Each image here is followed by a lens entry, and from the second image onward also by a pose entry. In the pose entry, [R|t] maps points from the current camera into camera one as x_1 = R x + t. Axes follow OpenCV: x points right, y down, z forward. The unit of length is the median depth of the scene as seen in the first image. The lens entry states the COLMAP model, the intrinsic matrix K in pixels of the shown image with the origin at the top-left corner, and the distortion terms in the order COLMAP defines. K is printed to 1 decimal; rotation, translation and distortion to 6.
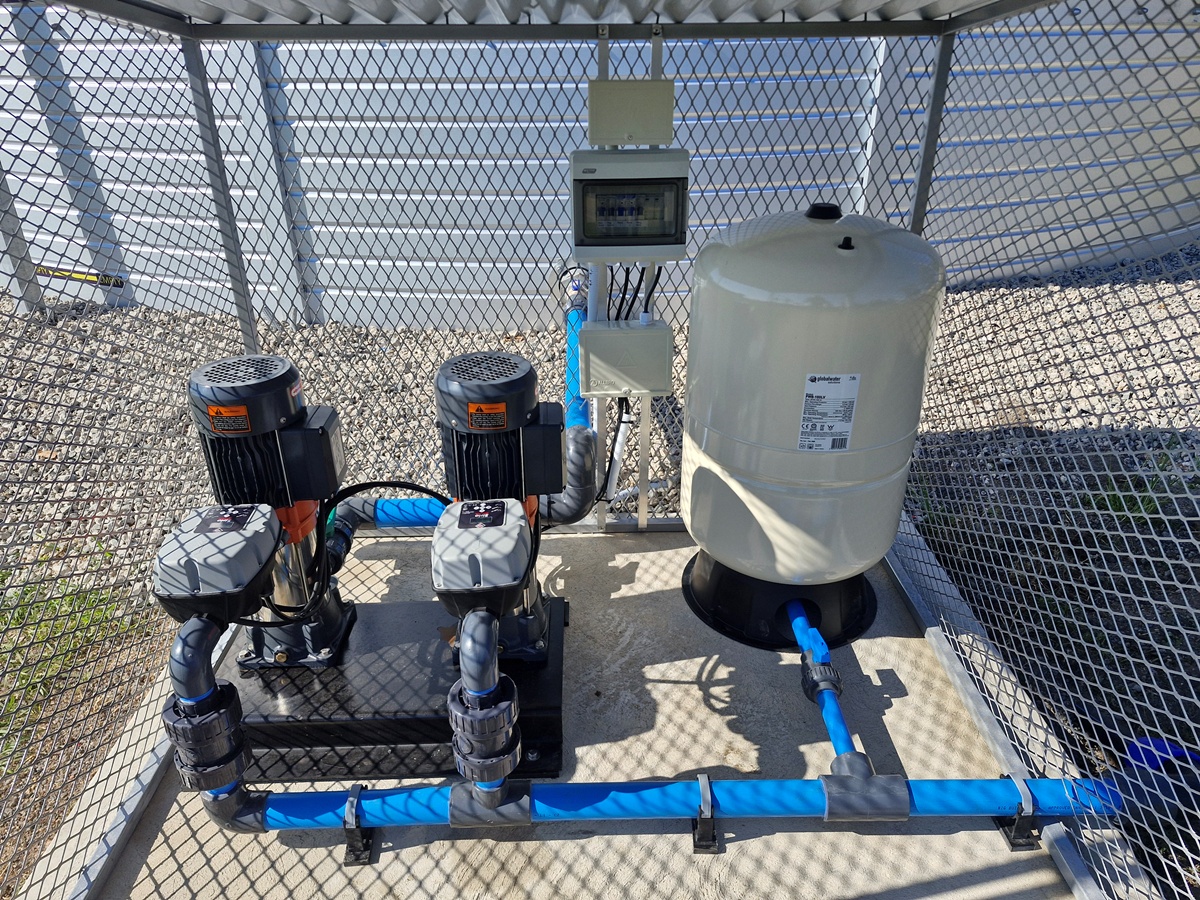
lens RADIAL K [[838.8, 0, 600.0], [0, 838.8, 450.0], [0, 0, 1]] dist [0.063770, -0.075319]
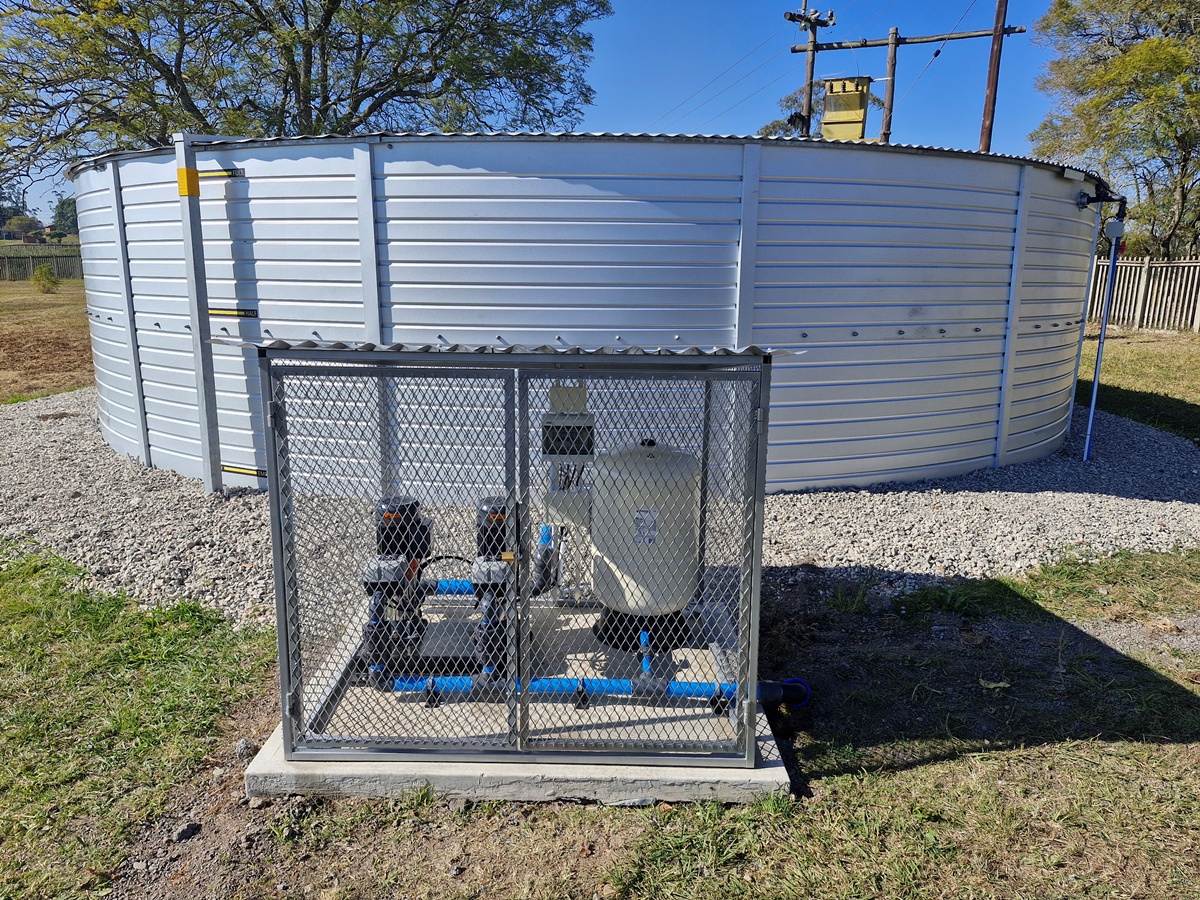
lens RADIAL K [[838.8, 0, 600.0], [0, 838.8, 450.0], [0, 0, 1]] dist [0.063770, -0.075319]
pose [[0.999508, 0.023690, -0.020551, 0.158168], [-0.028145, 0.966637, -0.254600, 0.283581], [0.013834, 0.255053, 0.966828, -1.060773]]
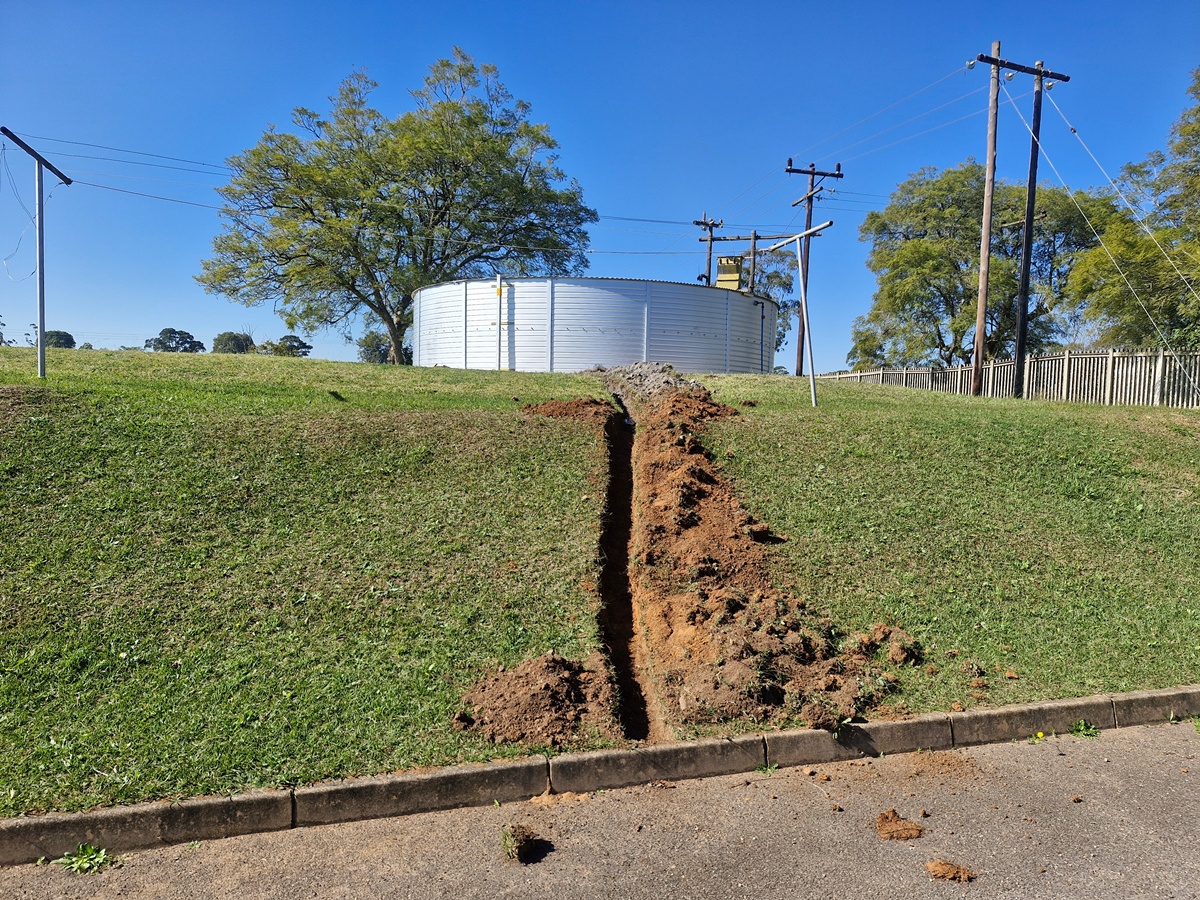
lens RADIAL K [[838.8, 0, 600.0], [0, 838.8, 450.0], [0, 0, 1]] dist [0.063770, -0.075319]
pose [[0.998958, 0.038702, 0.024184, -0.240869], [-0.025270, 0.910357, -0.413051, 5.065626], [-0.038002, 0.412009, 0.910387, -7.582197]]
